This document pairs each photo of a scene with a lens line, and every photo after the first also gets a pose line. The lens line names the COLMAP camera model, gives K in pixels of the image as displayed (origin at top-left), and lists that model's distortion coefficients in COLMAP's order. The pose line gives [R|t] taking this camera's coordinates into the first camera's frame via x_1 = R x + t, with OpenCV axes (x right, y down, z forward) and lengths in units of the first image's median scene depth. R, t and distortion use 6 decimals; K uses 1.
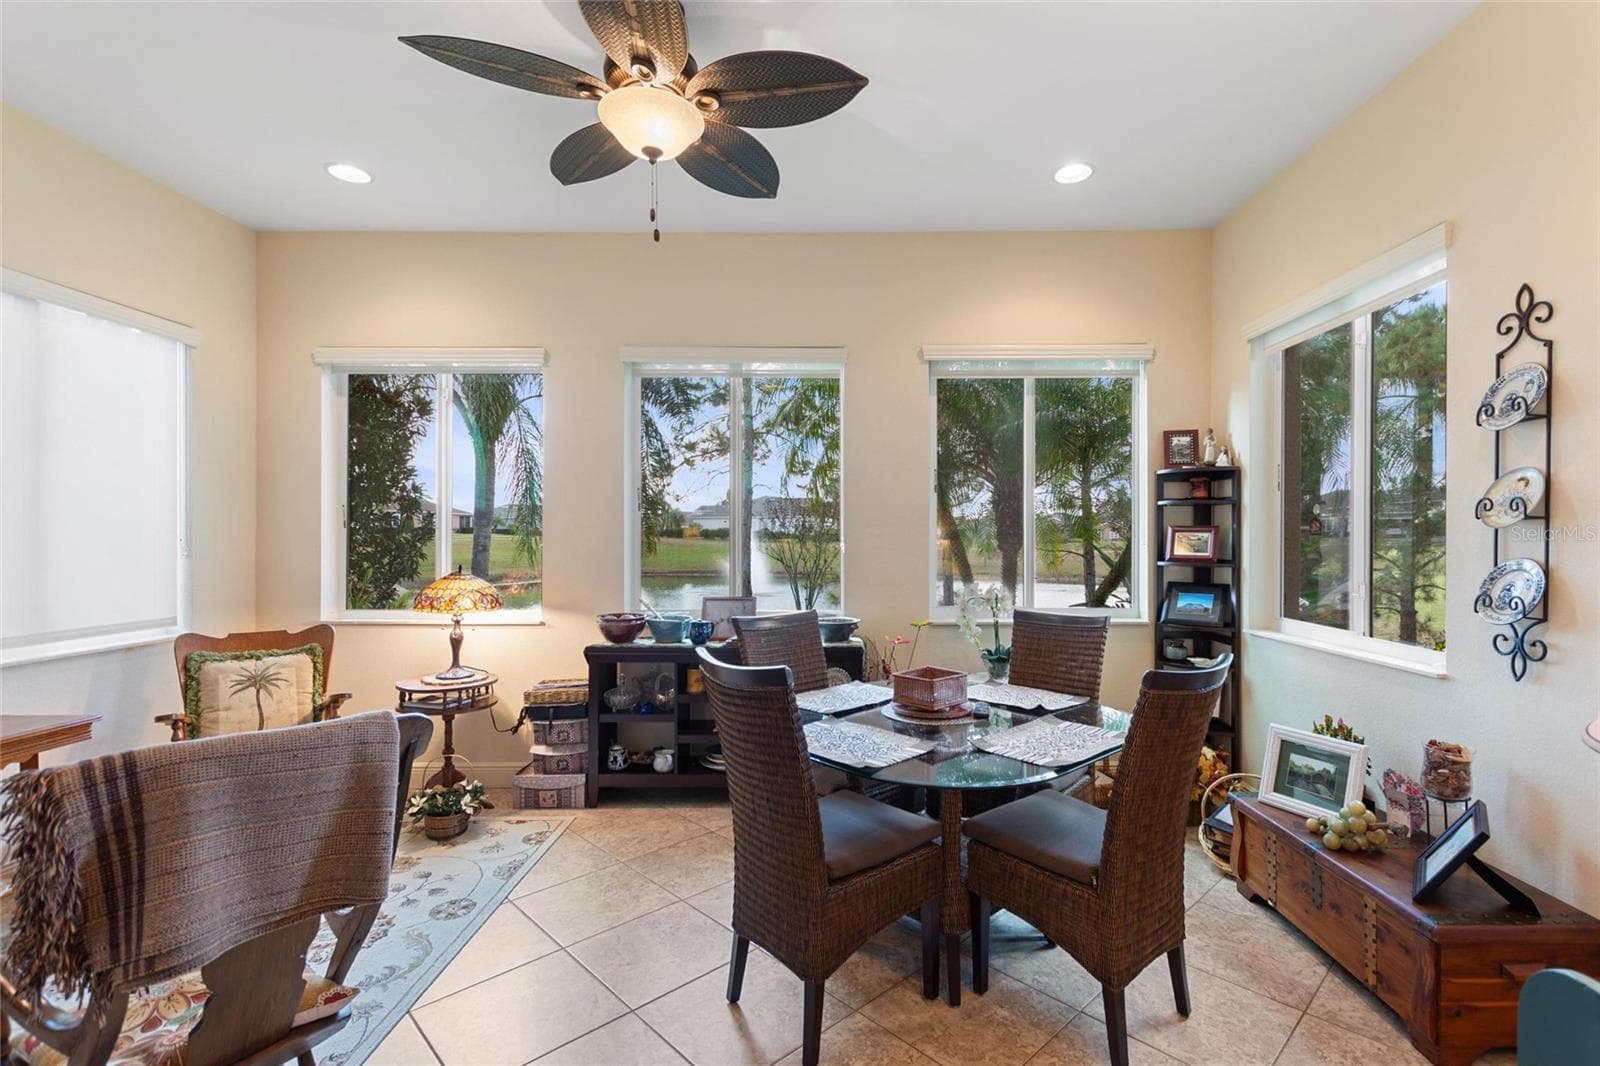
lens RADIAL K [[726.1, 0, 800.4], [0, 726.1, 539.6], [0, 0, 1]] dist [0.000272, 0.000193]
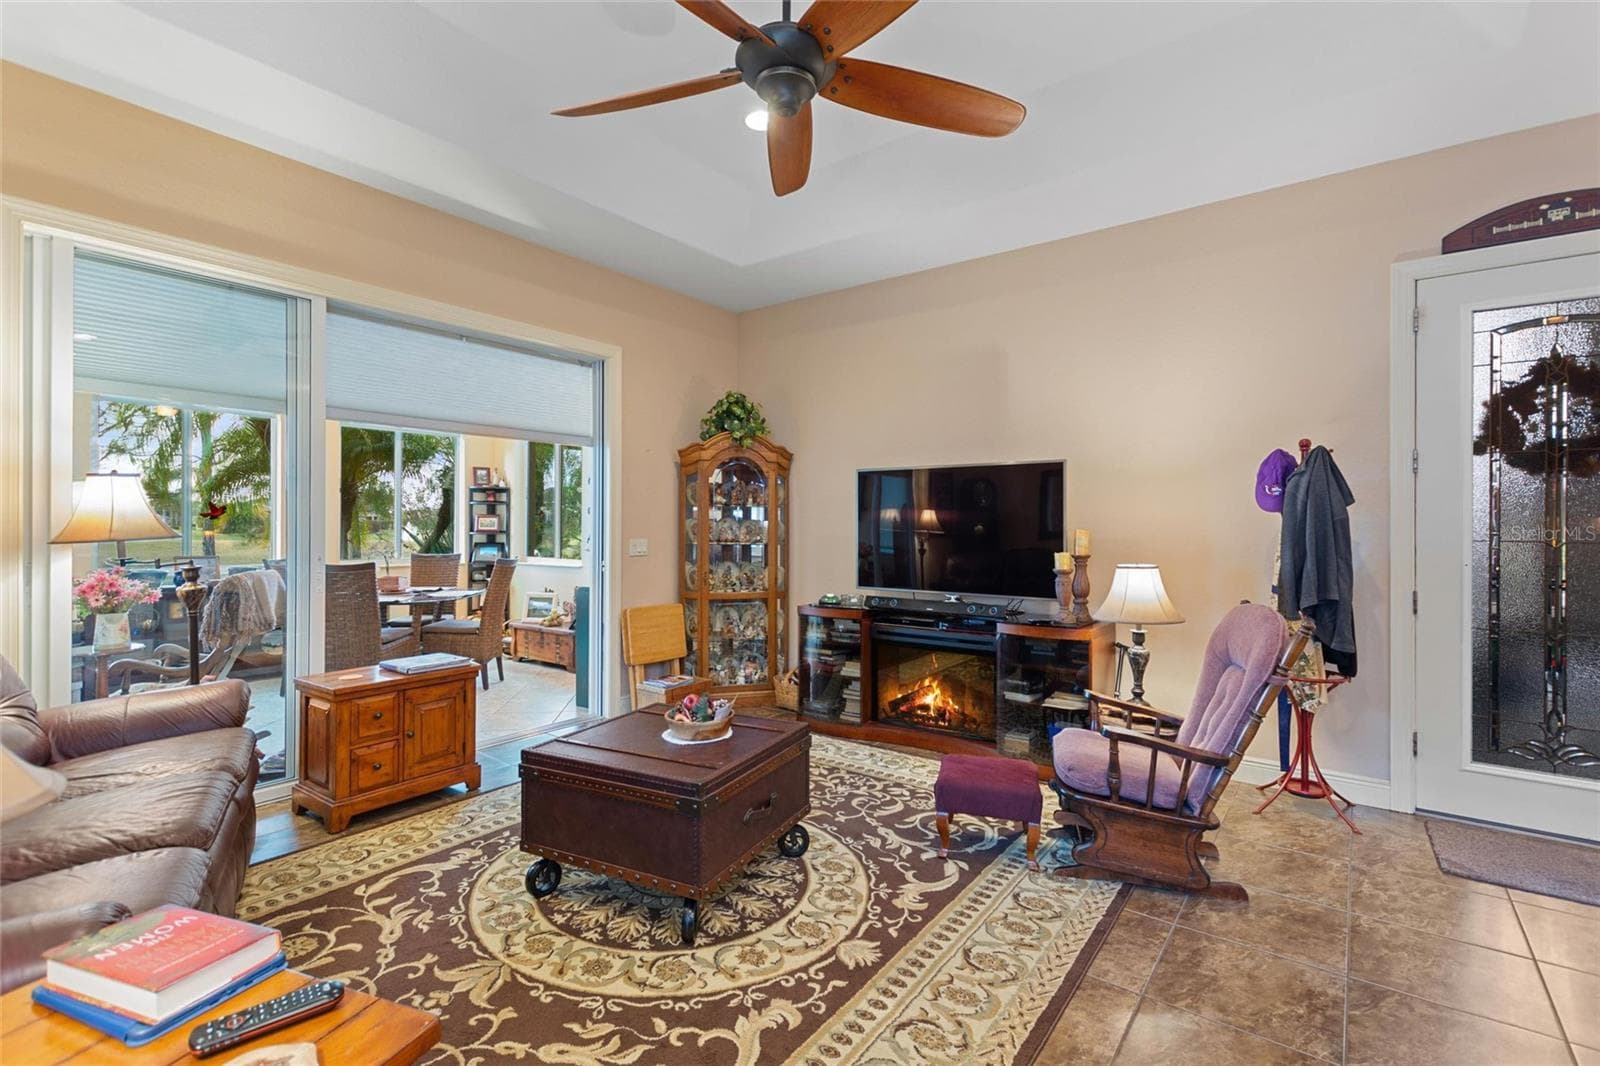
lens RADIAL K [[719.3, 0, 818.0], [0, 719.3, 522.9], [0, 0, 1]] dist [0.002649, 0.000392]
pose [[0.551707, -0.000343, 0.834038, -0.667428], [0.005081, 0.999983, -0.002950, 0.015971], [-0.834022, 0.005865, 0.551700, -0.937195]]
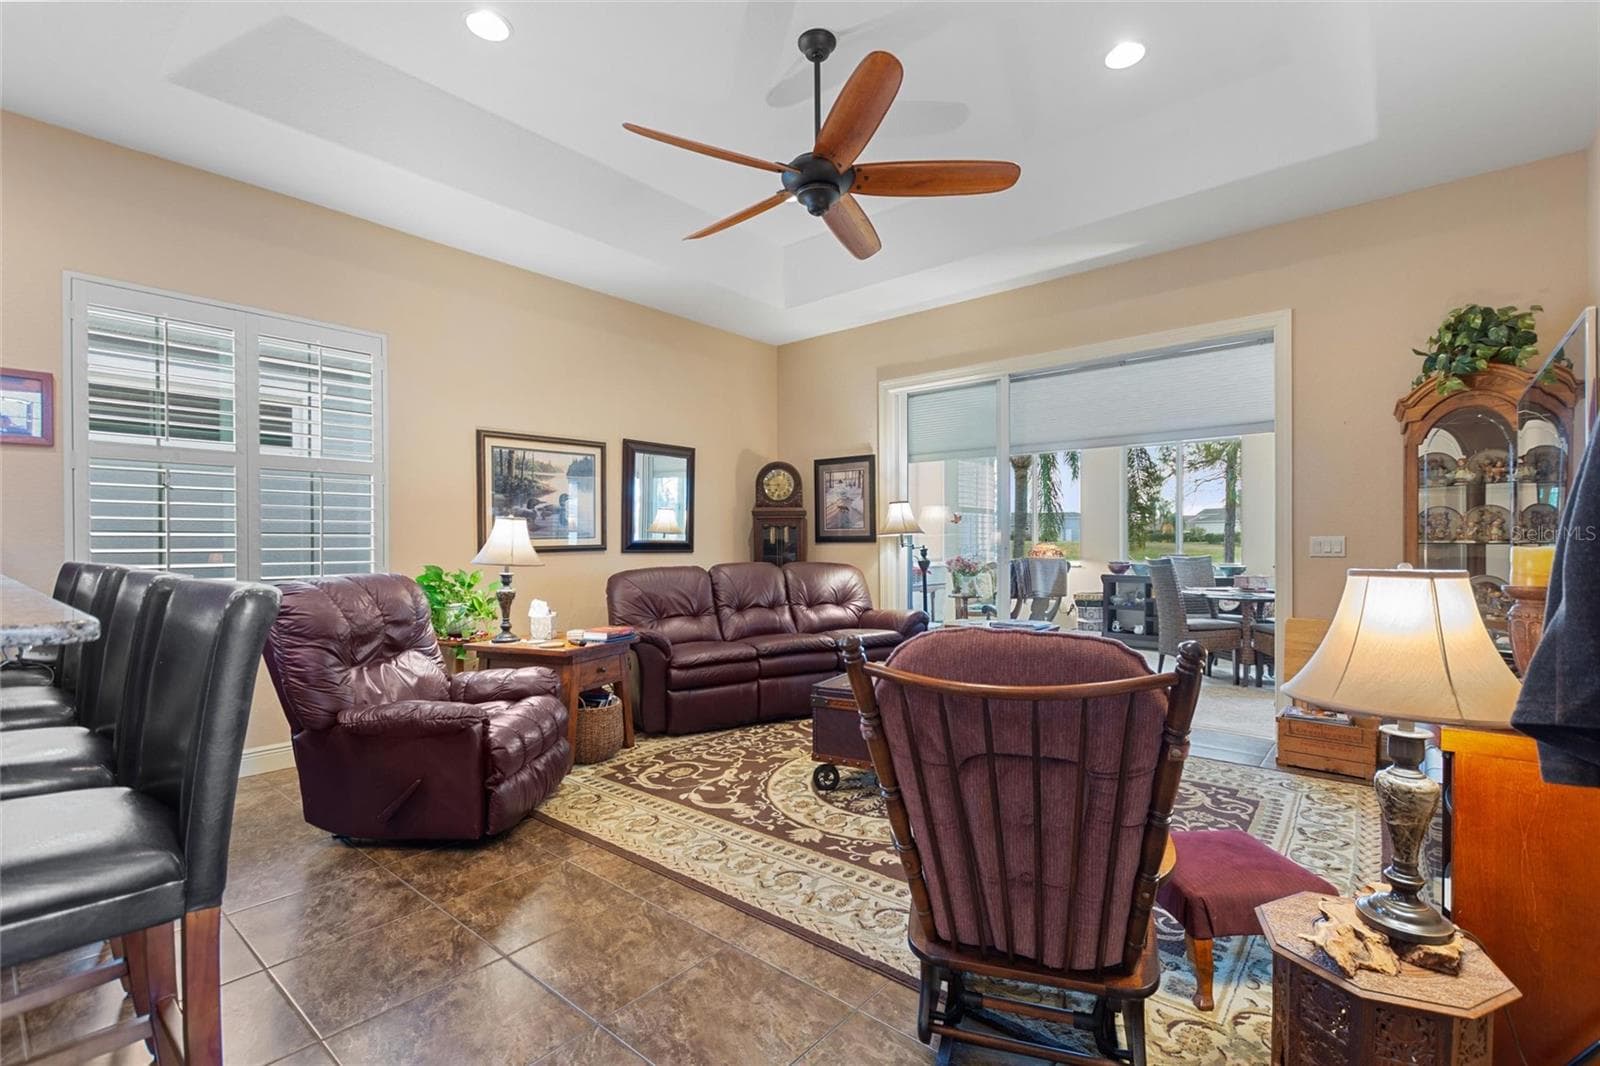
lens RADIAL K [[726.1, 0, 800.4], [0, 726.1, 539.6], [0, 0, 1]] dist [0.000272, 0.000193]
pose [[0.796399, -0.009077, -0.604704, 0.300683], [0.001757, 0.999918, -0.012695, 0.057871], [0.604769, 0.009048, 0.796349, -1.261897]]
